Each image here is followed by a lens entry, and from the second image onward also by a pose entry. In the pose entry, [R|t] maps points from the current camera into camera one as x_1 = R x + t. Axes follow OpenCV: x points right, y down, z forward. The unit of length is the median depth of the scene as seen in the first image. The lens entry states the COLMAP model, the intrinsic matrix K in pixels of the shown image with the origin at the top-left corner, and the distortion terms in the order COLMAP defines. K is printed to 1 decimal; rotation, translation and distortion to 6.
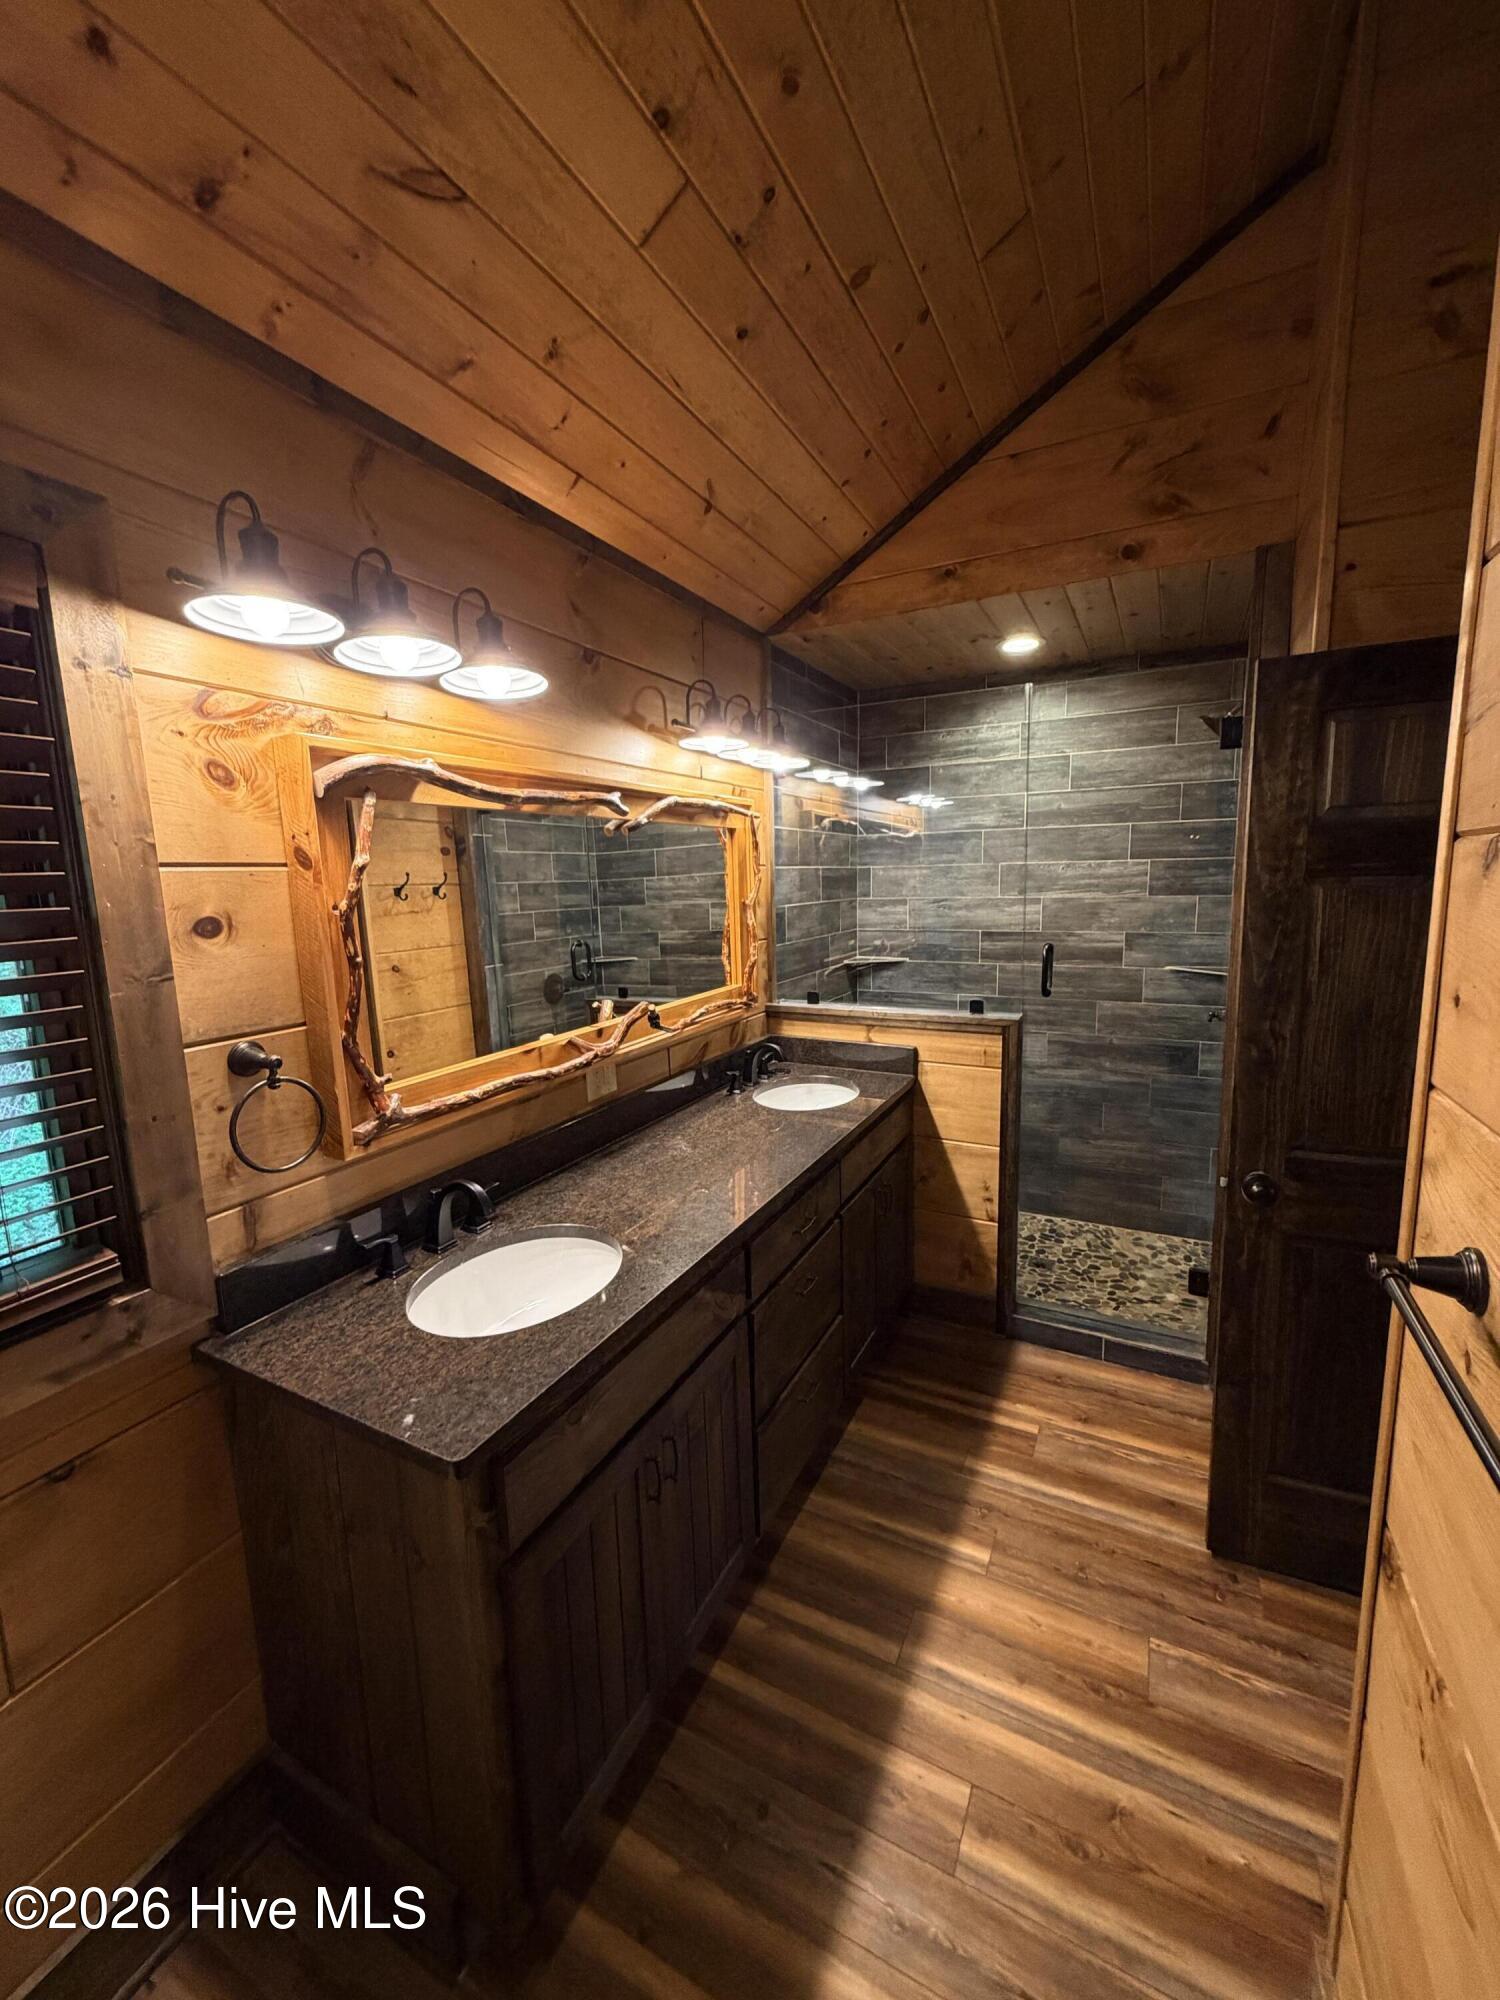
lens RADIAL K [[799.0, 0, 754.5], [0, 799.0, 1011.3], [0, 0, 1]] dist [-0.000483, 0.000106]
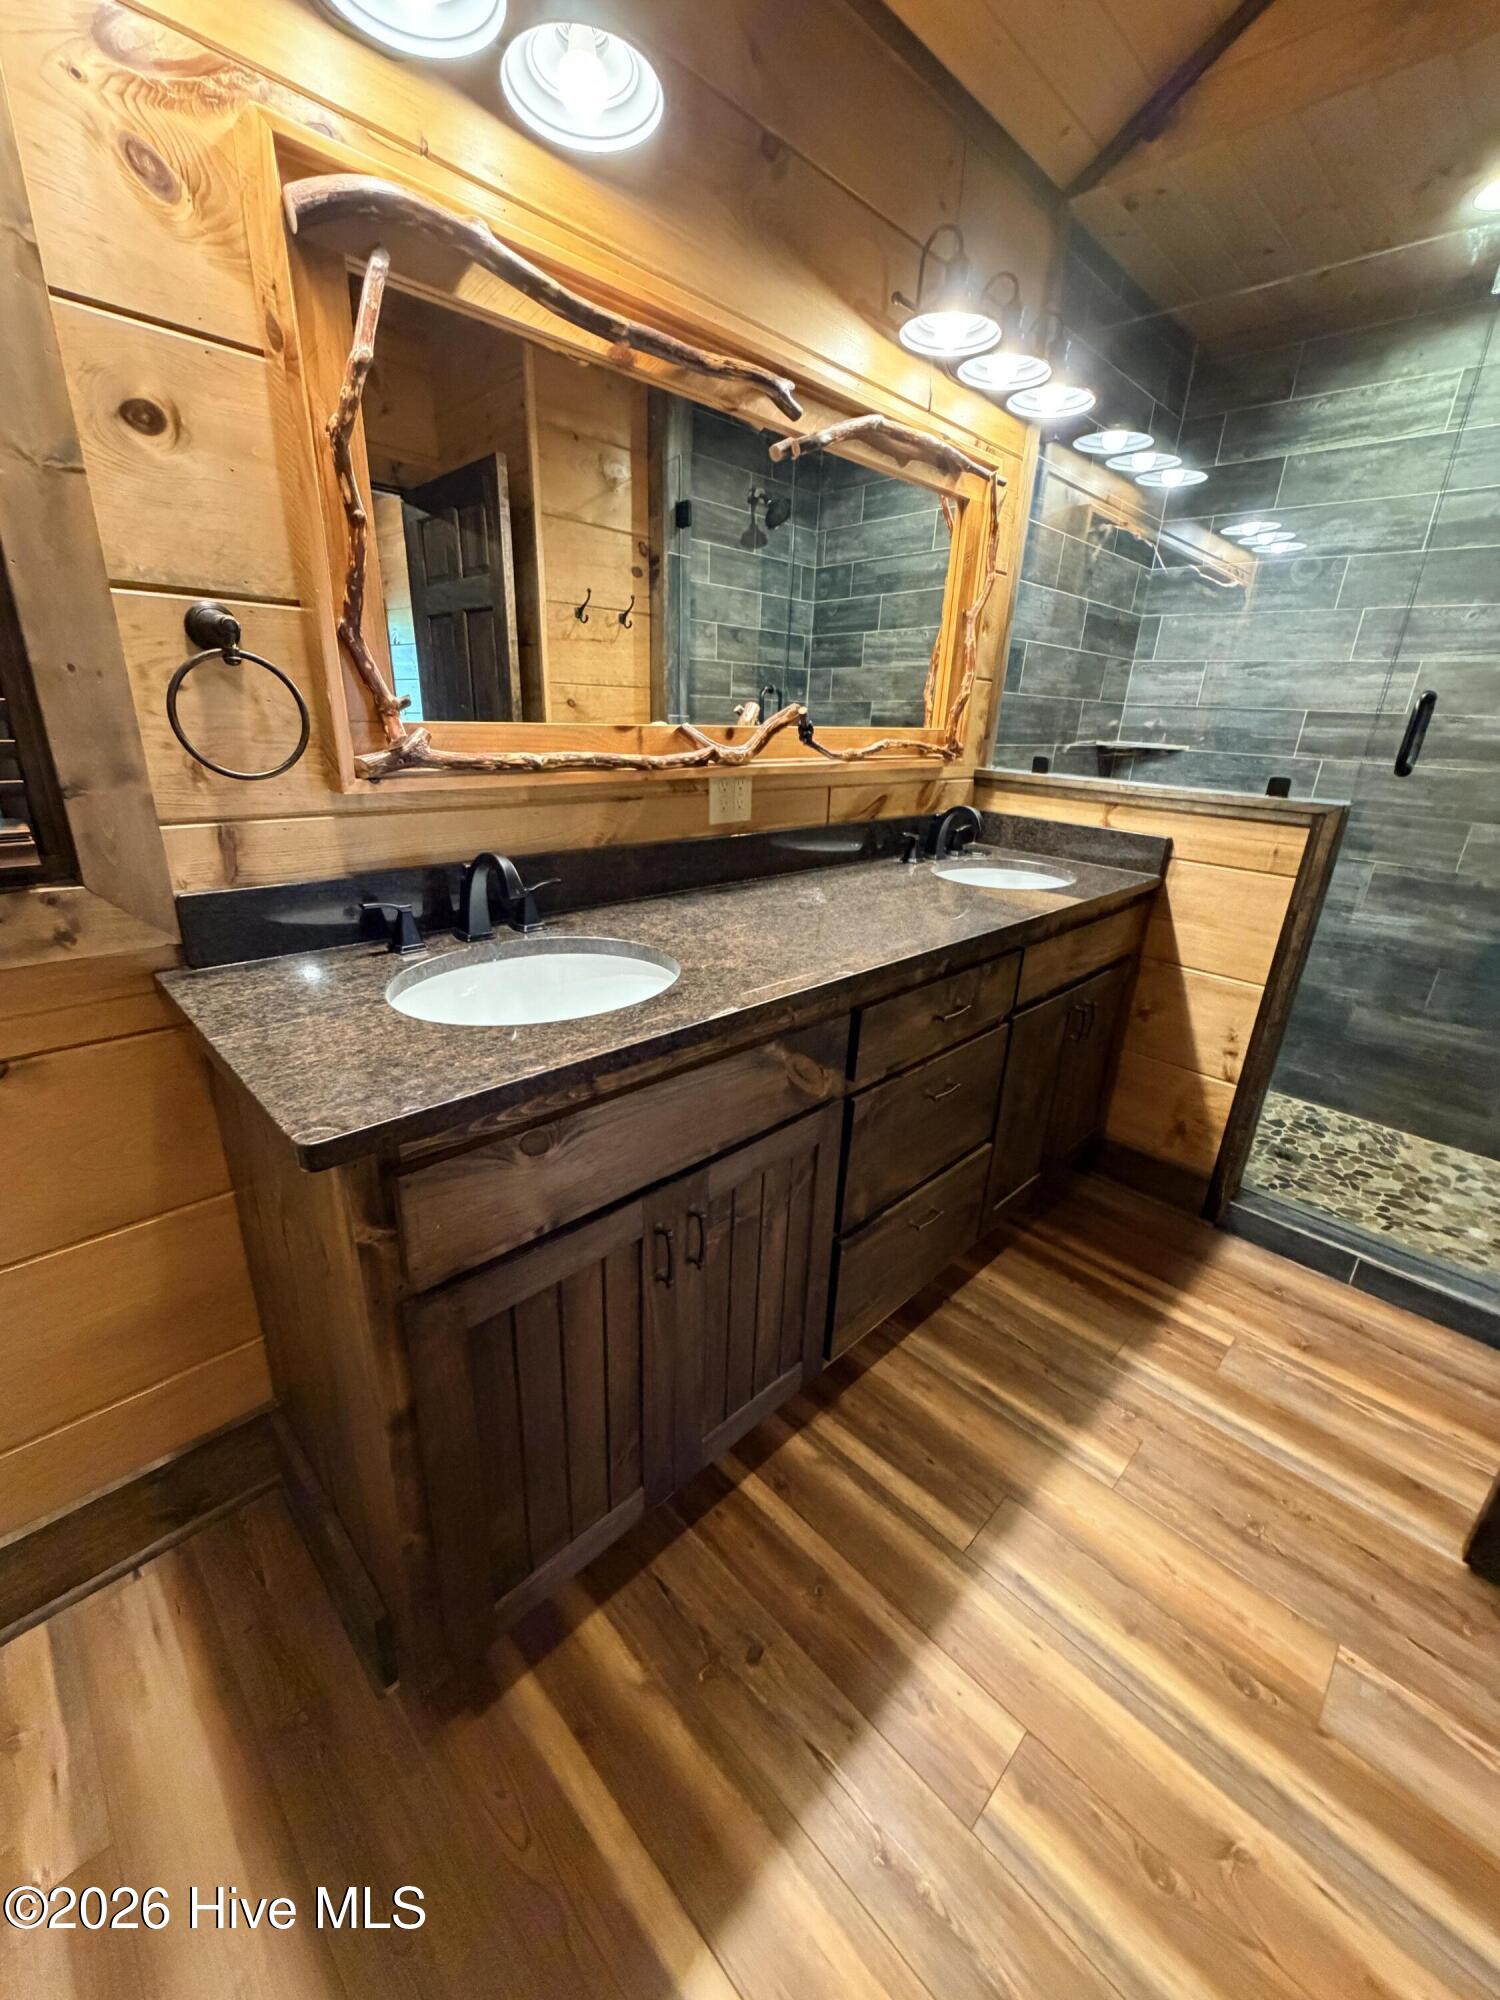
lens RADIAL K [[799.0, 0, 738.0], [0, 799.0, 1008.4], [0, 0, 1]] dist [-0.000483, 0.000106]
pose [[0.946706, 0.168507, -0.274507, 0.084047], [-0.111163, 0.970805, 0.212556, 0.137839], [0.302310, -0.170713, 0.937798, 0.257328]]
